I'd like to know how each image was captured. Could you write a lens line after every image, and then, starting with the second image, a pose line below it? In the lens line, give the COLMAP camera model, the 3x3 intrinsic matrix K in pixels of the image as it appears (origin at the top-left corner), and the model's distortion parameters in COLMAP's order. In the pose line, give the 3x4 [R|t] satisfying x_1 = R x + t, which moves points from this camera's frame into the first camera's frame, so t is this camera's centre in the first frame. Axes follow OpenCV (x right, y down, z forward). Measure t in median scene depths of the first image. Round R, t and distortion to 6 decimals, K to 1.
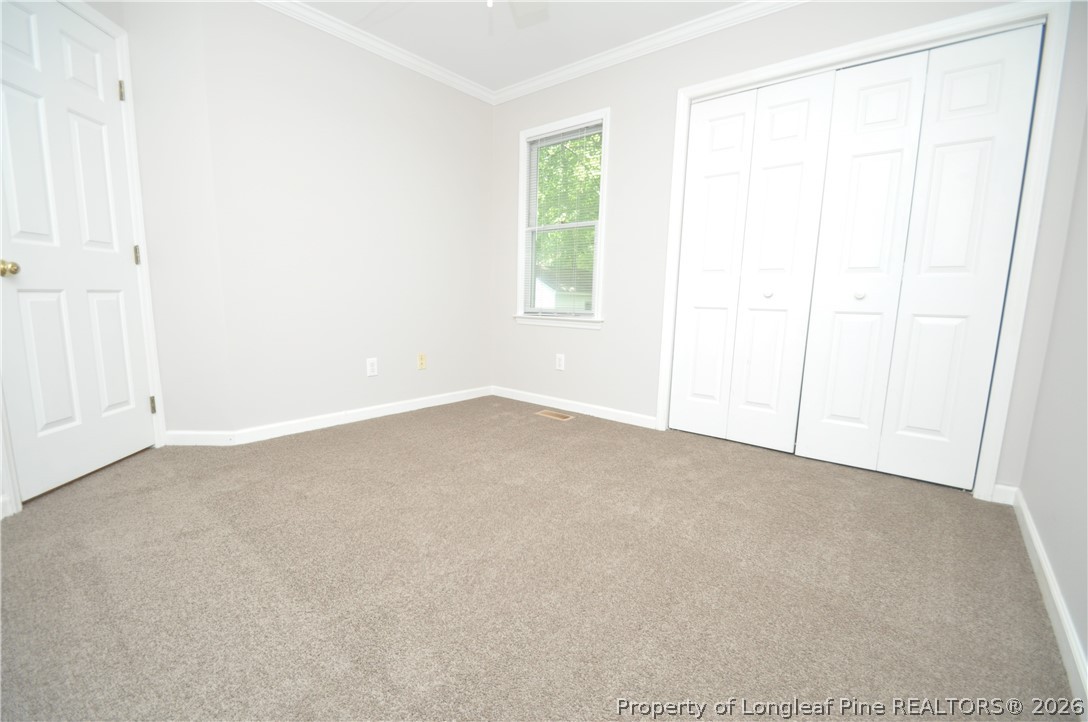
lens RADIAL K [[484.4, 0, 530.5], [0, 484.4, 363.5], [0, 0, 1]] dist [0.000578, -0.000152]
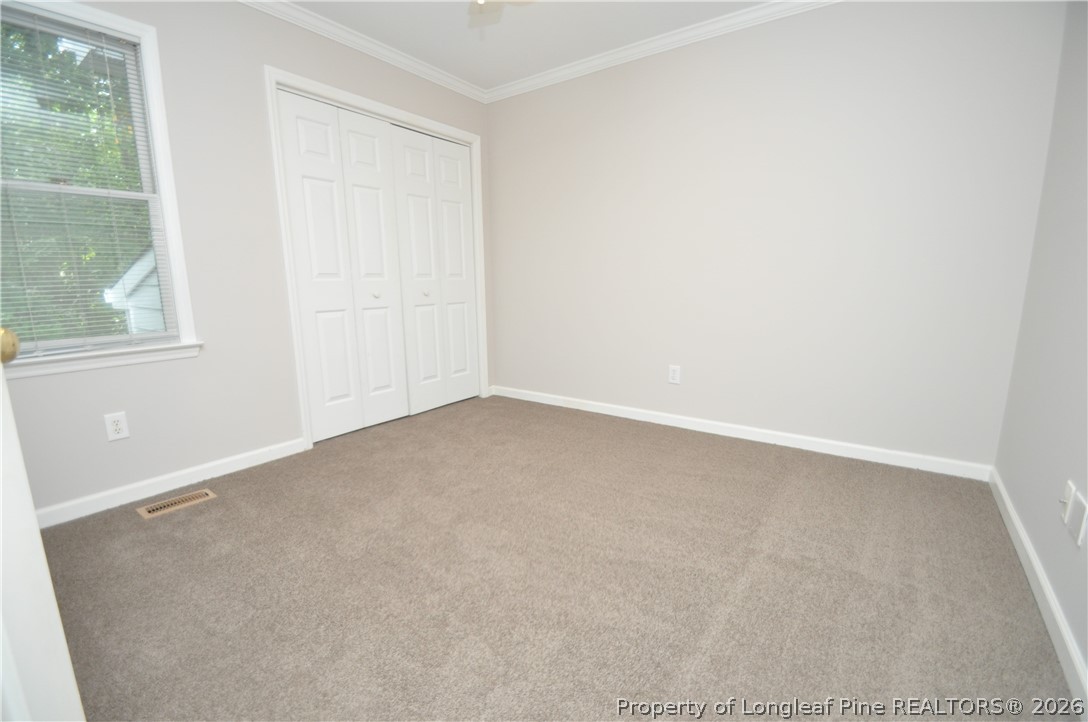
lens RADIAL K [[484.4, 0, 530.5], [0, 484.4, 363.5], [0, 0, 1]] dist [0.000578, -0.000152]
pose [[-0.065311, -0.189396, 0.979726, -0.626669], [0.158007, 0.967473, 0.197561, -0.133050], [-0.985276, 0.167707, -0.033261, 0.600078]]
